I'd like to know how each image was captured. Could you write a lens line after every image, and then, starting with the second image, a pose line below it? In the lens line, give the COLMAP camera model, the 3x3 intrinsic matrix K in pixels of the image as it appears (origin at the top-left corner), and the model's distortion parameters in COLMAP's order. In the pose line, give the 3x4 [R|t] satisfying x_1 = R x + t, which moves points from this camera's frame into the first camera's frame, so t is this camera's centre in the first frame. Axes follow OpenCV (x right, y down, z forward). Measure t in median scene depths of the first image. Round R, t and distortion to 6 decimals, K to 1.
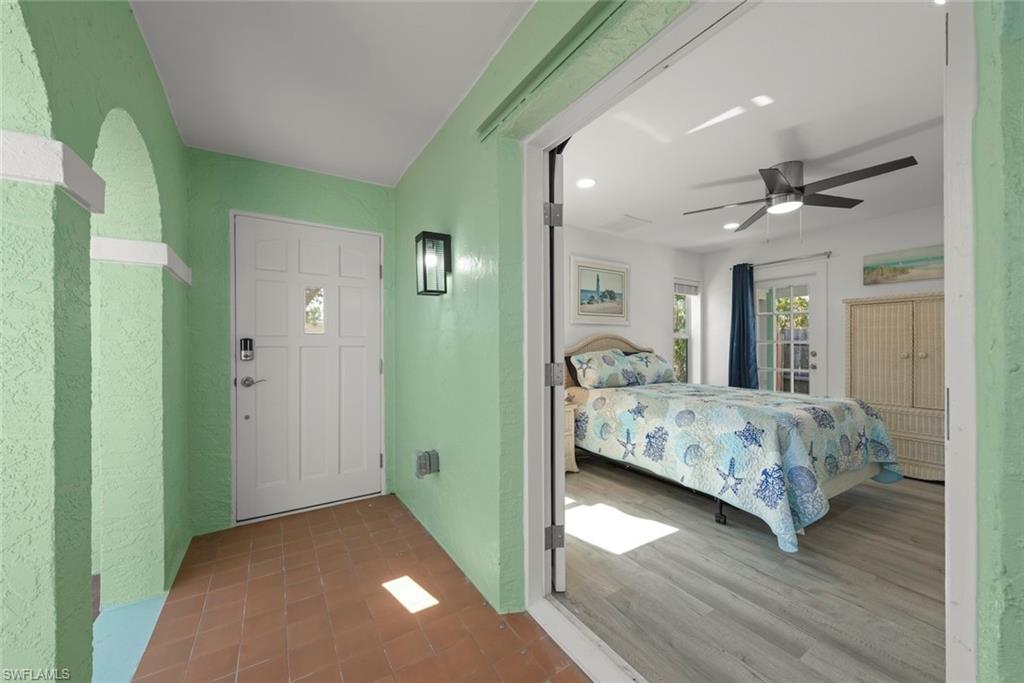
lens RADIAL K [[379.9, 0, 528.7], [0, 379.9, 345.3], [0, 0, 1]] dist [-0.001469, -0.000267]
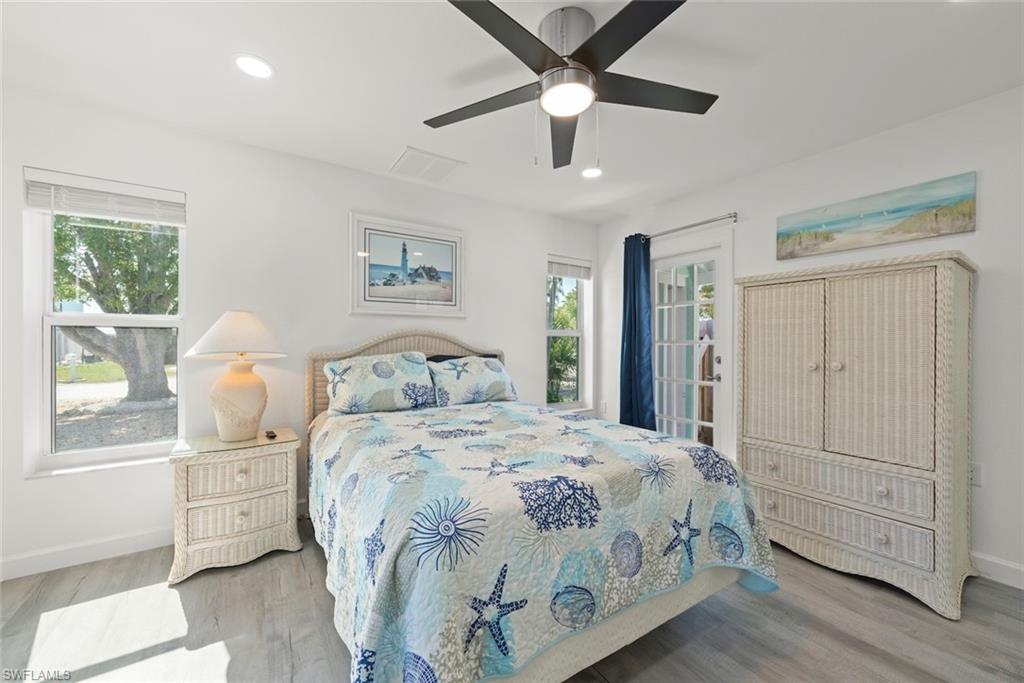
lens RADIAL K [[399.6, 0, 528.3], [0, 399.6, 342.4], [0, 0, 1]] dist [-0.001044, -0.000116]
pose [[0.999776, 0.006286, 0.020227, 0.531692], [-0.006268, 0.999980, -0.000967, -0.009277], [-0.020233, 0.000840, 0.999795, 0.368201]]
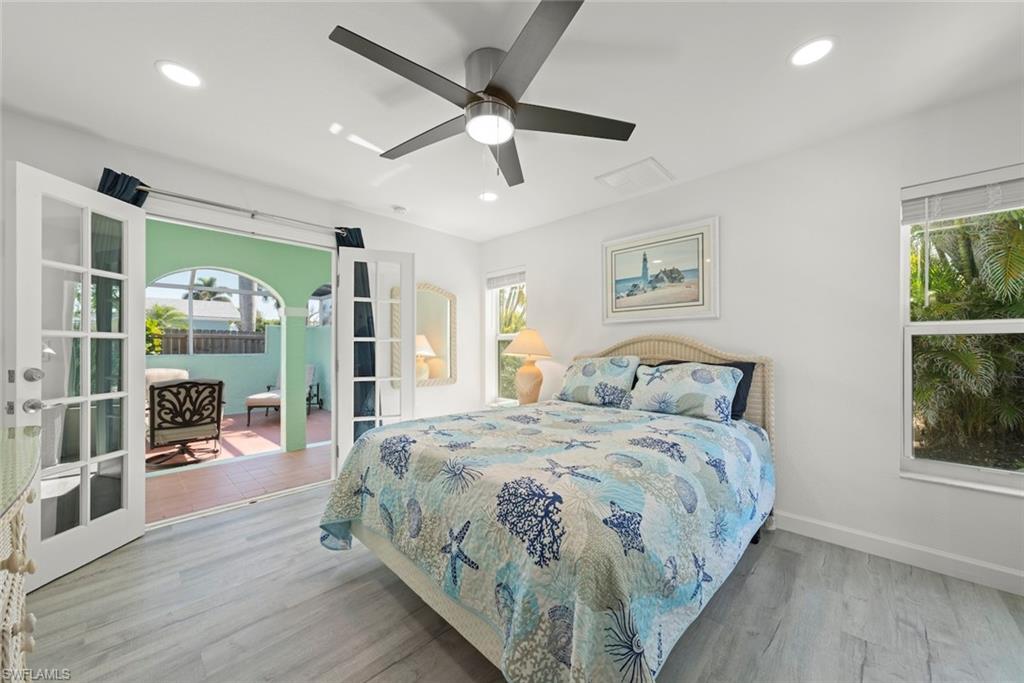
lens RADIAL K [[358.3, 0, 509.6], [0, 358.3, 344.0], [0, 0, 1]] dist [-0.000608, -0.000101]
pose [[0.216079, -0.000694, -0.976376, 1.079202], [0.002089, 0.999998, -0.000248, -0.016092], [0.976374, -0.001986, 0.216080, 0.808151]]
